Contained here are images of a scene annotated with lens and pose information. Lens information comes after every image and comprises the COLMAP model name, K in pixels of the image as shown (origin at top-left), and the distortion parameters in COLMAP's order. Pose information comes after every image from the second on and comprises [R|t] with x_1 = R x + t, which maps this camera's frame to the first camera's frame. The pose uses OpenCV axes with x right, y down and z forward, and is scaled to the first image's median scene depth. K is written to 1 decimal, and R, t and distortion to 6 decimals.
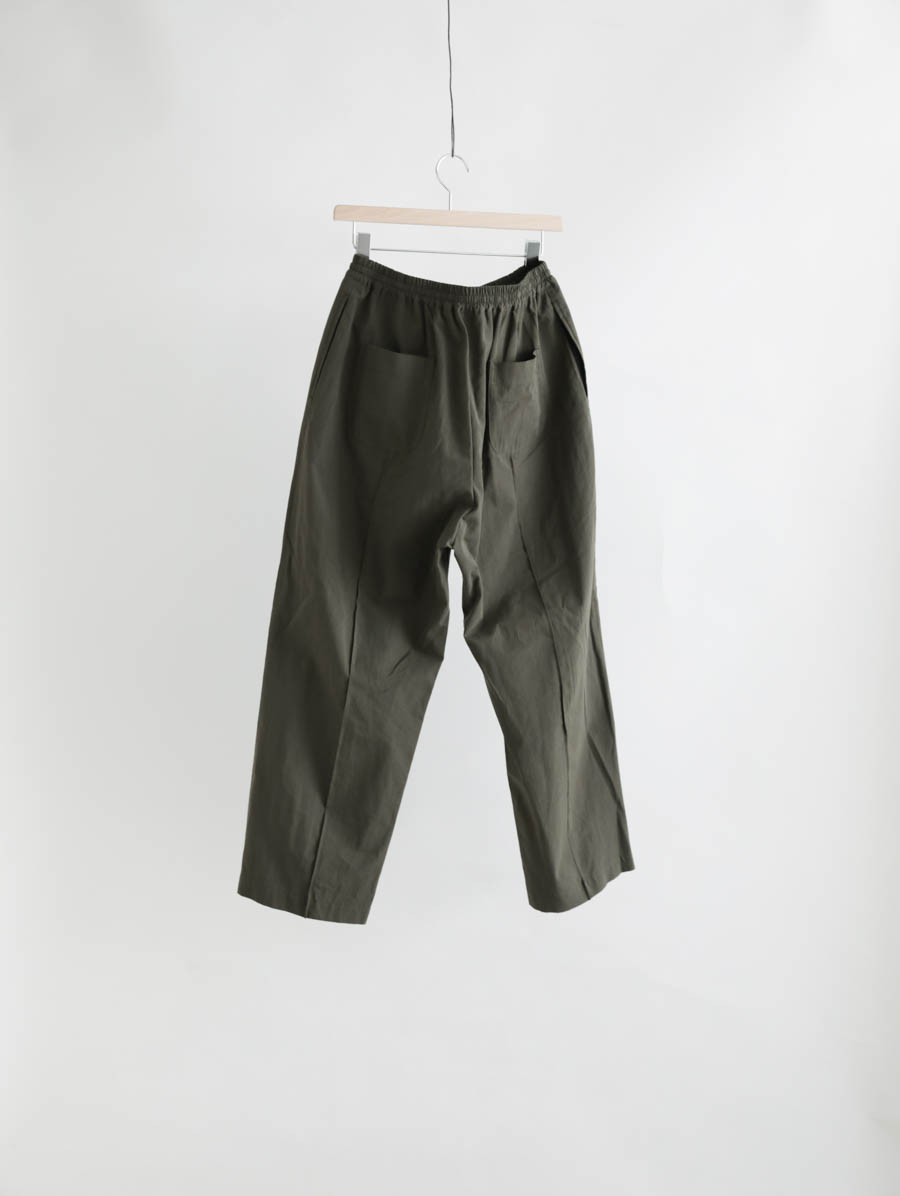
lens RADIAL K [[1663.6, 0, 450.0], [0, 1663.6, 598.0], [0, 0, 1]] dist [0.009449, -0.014658]
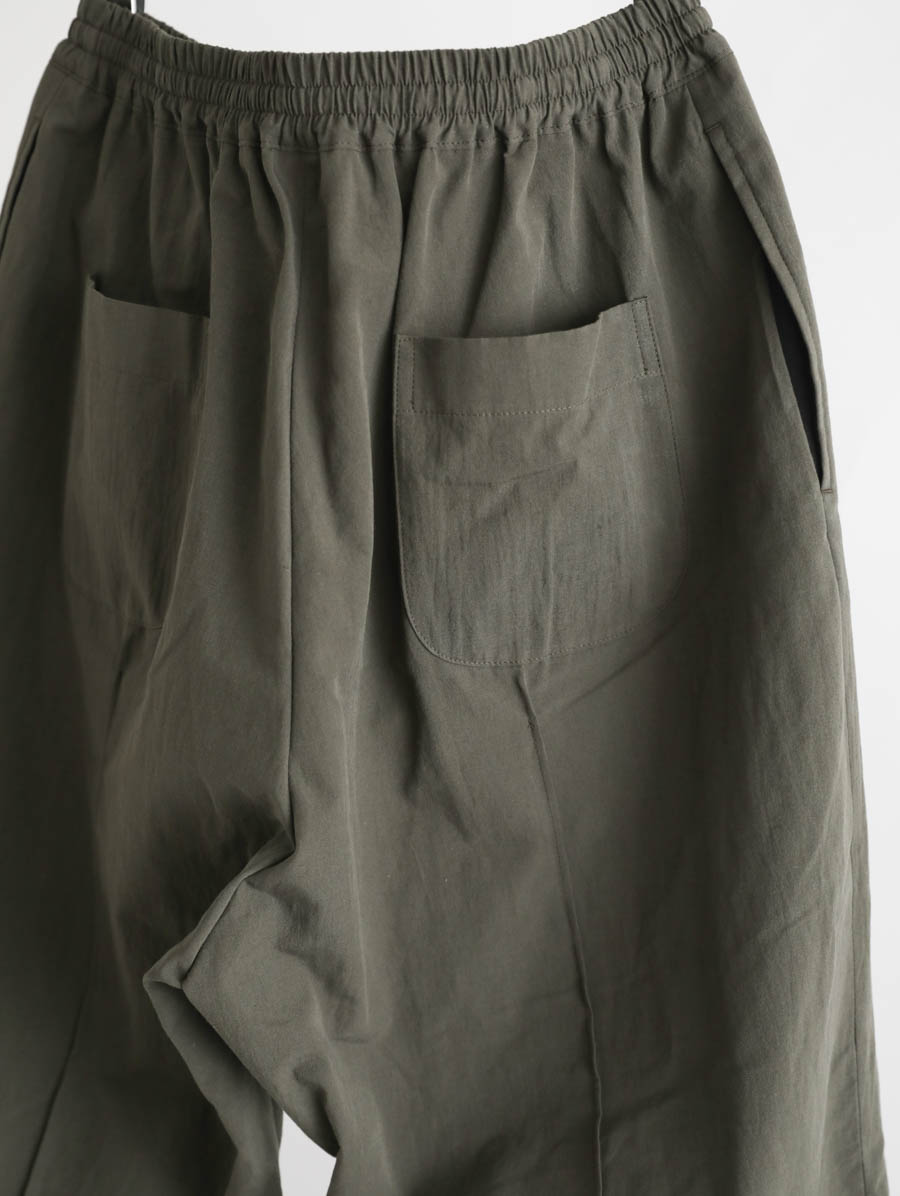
lens RADIAL K [[1788.8, 0, 450.0], [0, 1788.8, 598.0], [0, 0, 1]] dist [0.015284, -0.008270]
pose [[0.864657, 0.089113, -0.494395, 0.178336], [-0.107126, 0.994212, -0.008151, -0.095022], [0.490808, 0.060010, 0.869199, 0.733754]]
